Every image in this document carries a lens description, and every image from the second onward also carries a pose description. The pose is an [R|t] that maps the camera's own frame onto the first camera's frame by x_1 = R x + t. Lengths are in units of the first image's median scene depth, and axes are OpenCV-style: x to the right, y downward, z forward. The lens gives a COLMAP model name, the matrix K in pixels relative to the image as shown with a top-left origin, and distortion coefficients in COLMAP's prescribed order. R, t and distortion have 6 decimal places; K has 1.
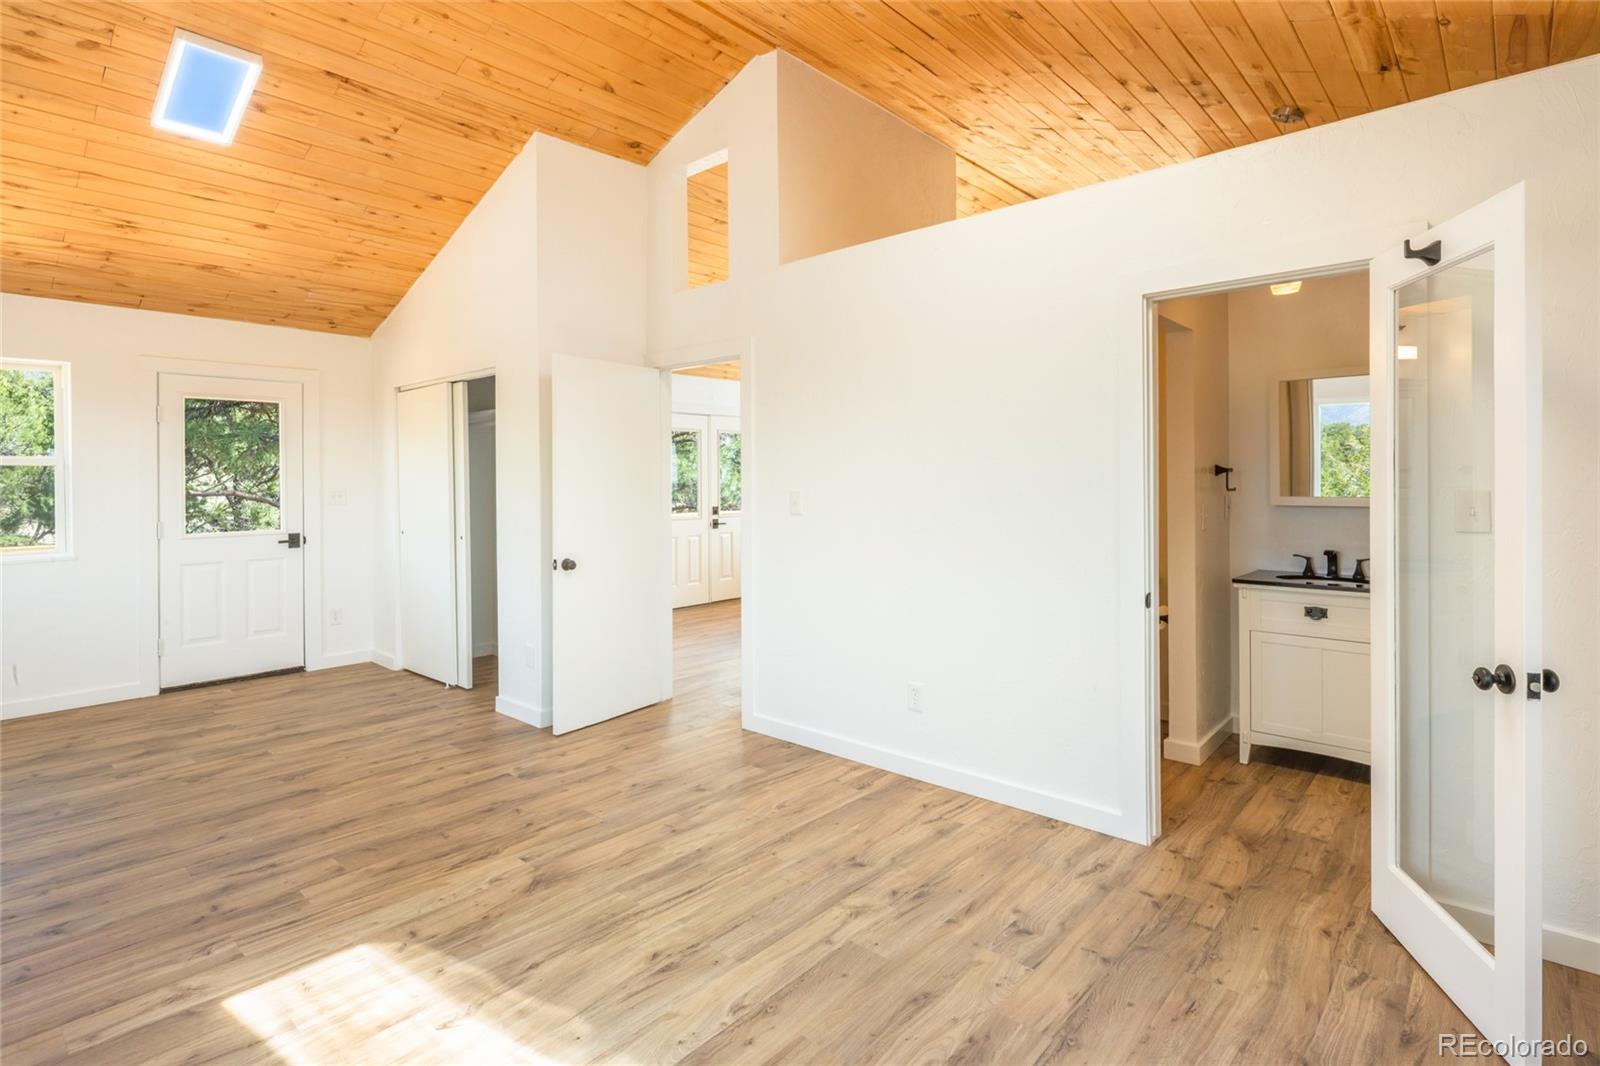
lens RADIAL K [[796.5, 0, 808.1], [0, 796.5, 477.4], [0, 0, 1]] dist [0.000014, -0.001419]
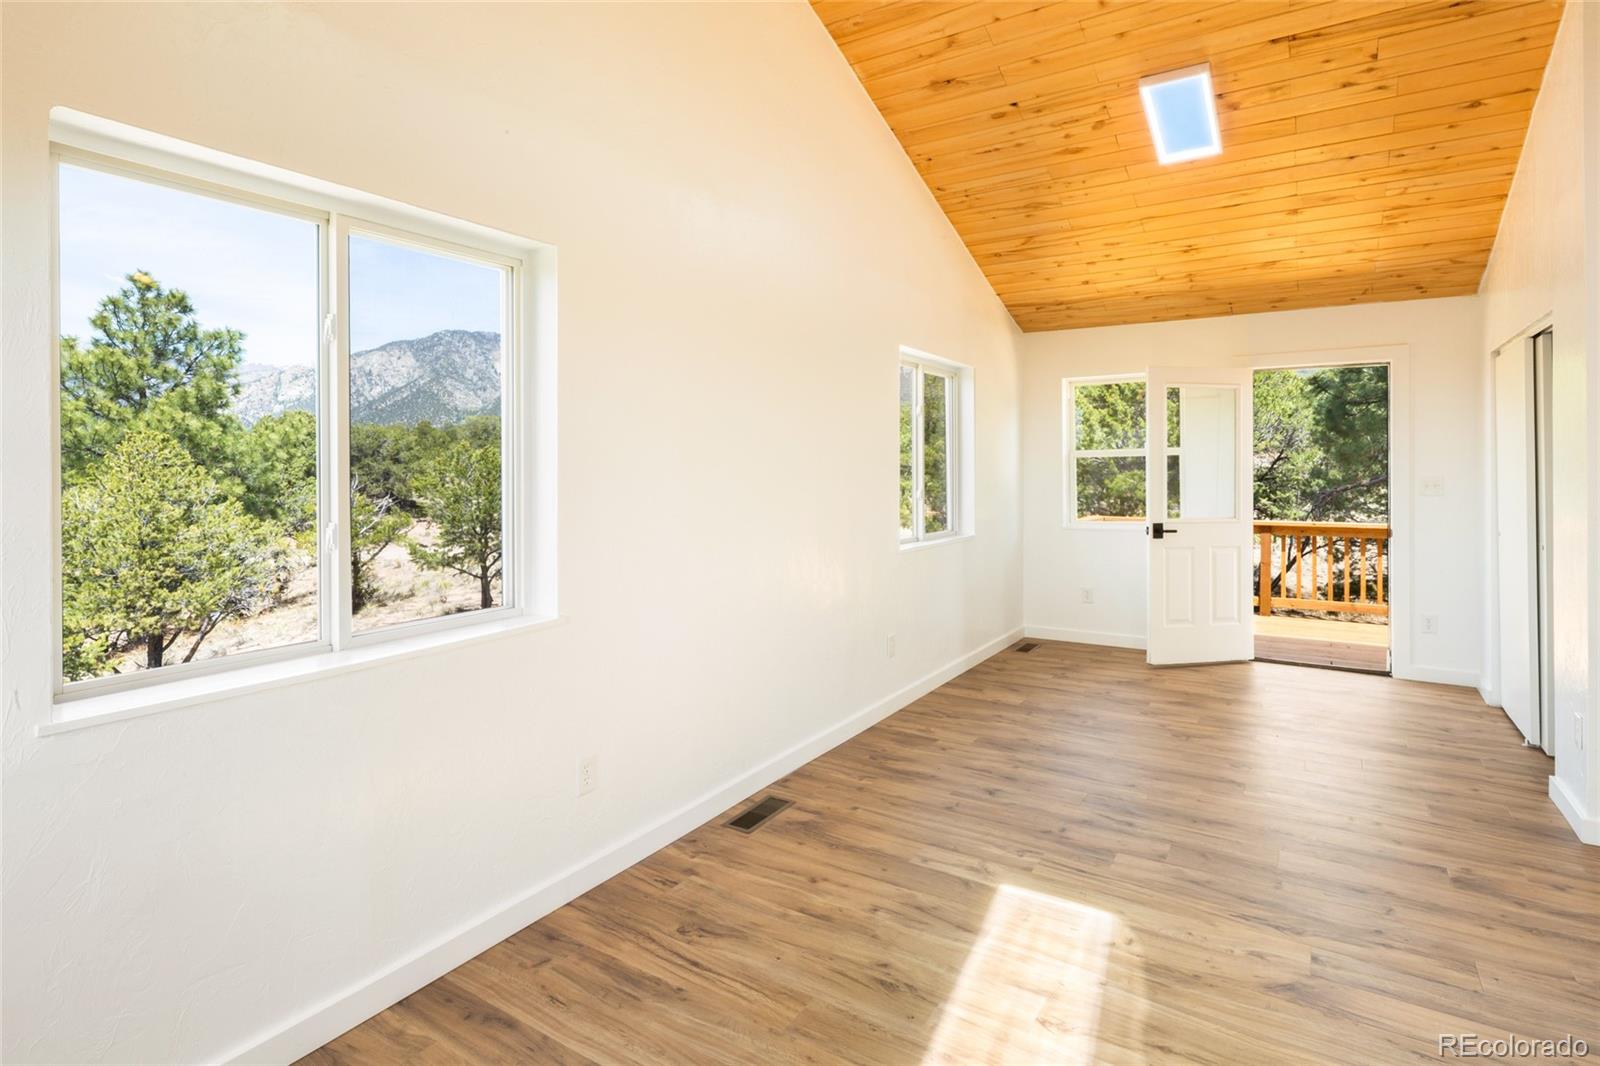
lens RADIAL K [[812.4, 0, 807.0], [0, 812.4, 468.4], [0, 0, 1]] dist [-0.001740, -0.001182]
pose [[0.161283, 0.007661, -0.986878, 0.261589], [0.003781, 0.999958, 0.008380, -0.008588], [0.986901, -0.005083, 0.161247, 0.287640]]
